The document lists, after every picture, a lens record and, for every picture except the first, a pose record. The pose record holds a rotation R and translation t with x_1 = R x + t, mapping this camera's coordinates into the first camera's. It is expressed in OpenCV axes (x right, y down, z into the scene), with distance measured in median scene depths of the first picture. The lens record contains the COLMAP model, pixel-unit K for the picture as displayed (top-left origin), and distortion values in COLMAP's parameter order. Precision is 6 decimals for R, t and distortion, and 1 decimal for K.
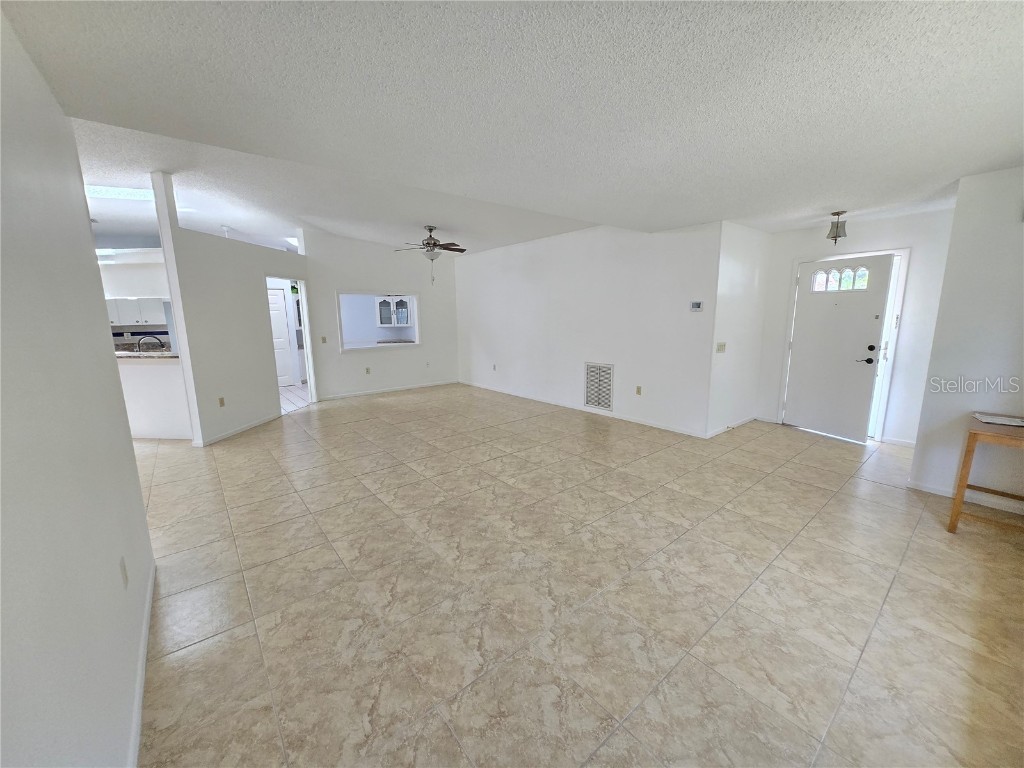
lens RADIAL K [[398.3, 0, 513.5], [0, 398.3, 380.8], [0, 0, 1]] dist [0.000619, -0.001283]
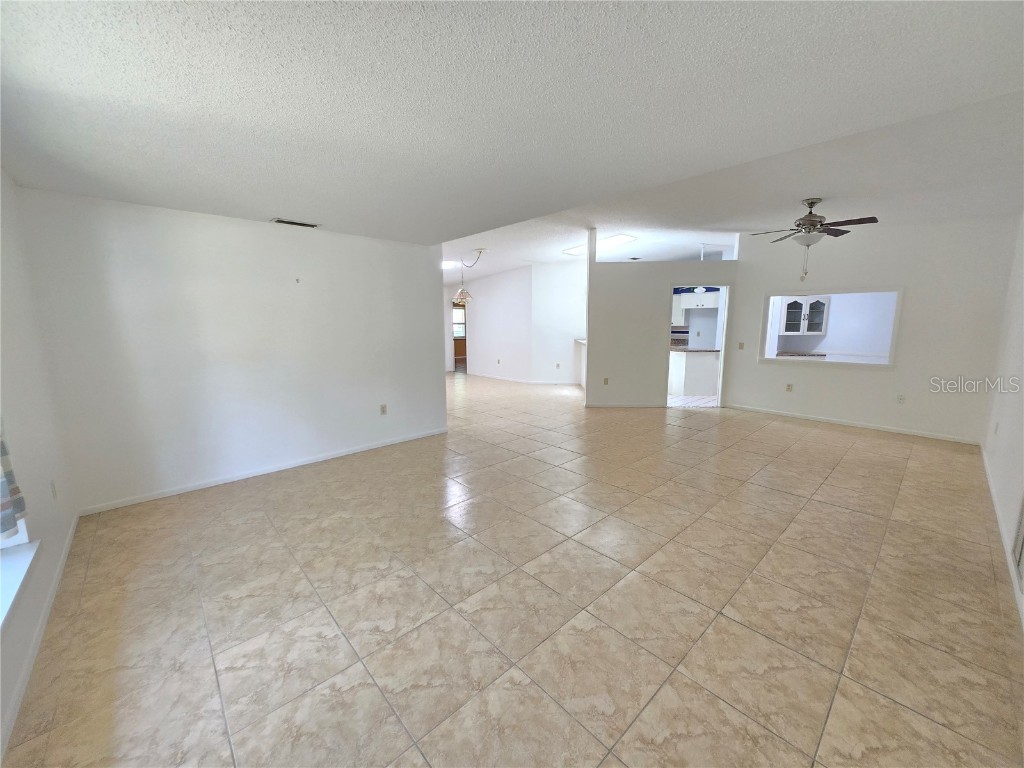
lens RADIAL K [[398.3, 0, 506.7], [0, 398.3, 380.7], [0, 0, 1]] dist [0.000619, -0.001283]
pose [[0.051535, 0.161422, -0.985539, 1.203363], [-0.163681, 0.974870, 0.151116, -0.197051], [0.985166, 0.153527, 0.076662, 1.035864]]
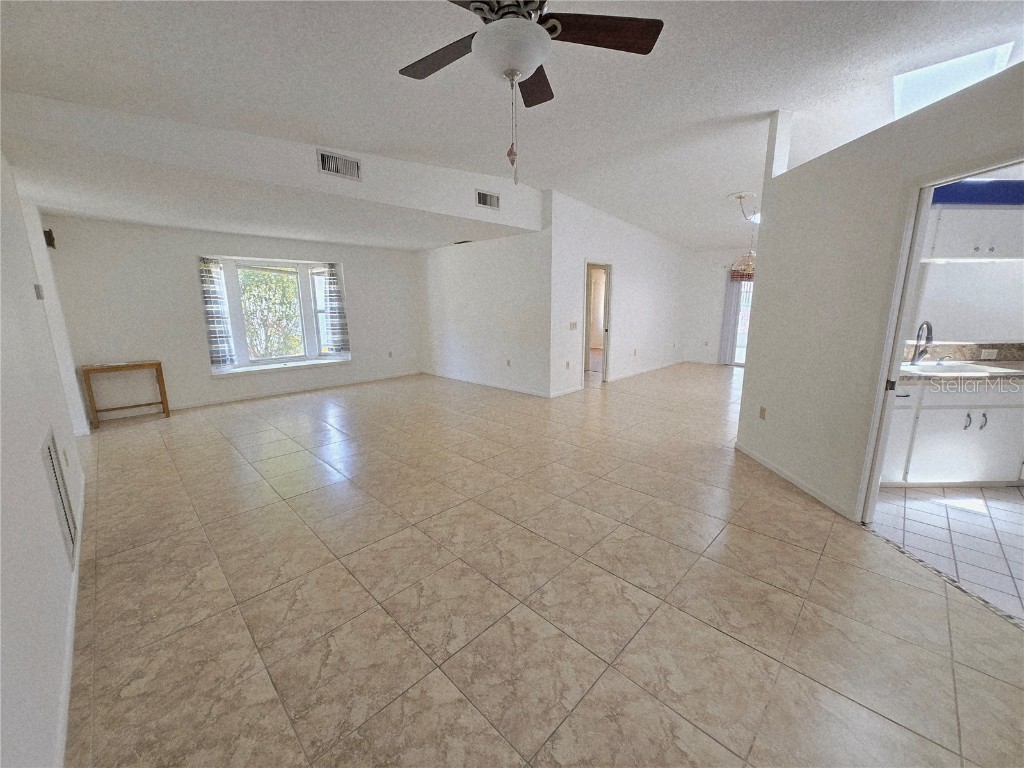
lens RADIAL K [[398.3, 0, 502.8], [0, 398.3, 383.3], [0, 0, 1]] dist [0.000619, -0.001283]
pose [[-0.995167, 0.038482, -0.090343, -0.422077], [0.003029, 0.931605, 0.363460, -0.495347], [0.098151, 0.361429, -0.927219, 3.075457]]
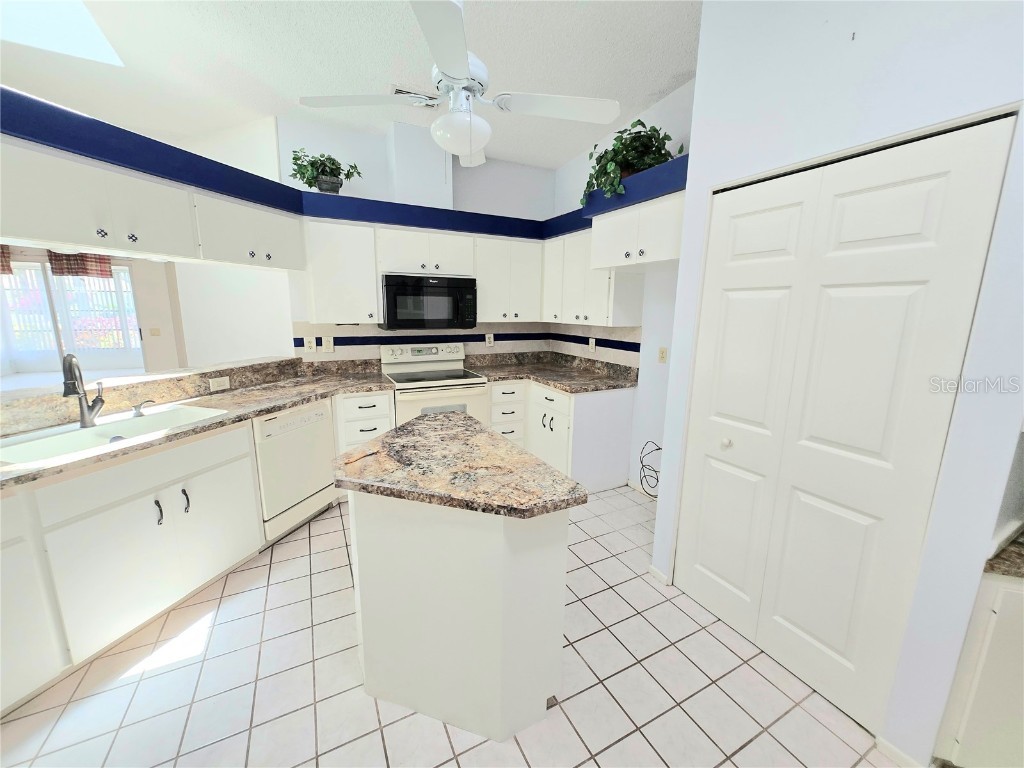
lens RADIAL K [[398.3, 0, 511.5], [0, 398.3, 383.5], [0, 0, 1]] dist [0.000619, -0.001283]
pose [[-0.216528, 0.194040, -0.956799, -1.300417], [-0.182384, 0.954755, 0.234900, -0.475864], [0.959089, 0.225367, -0.171341, 2.870923]]
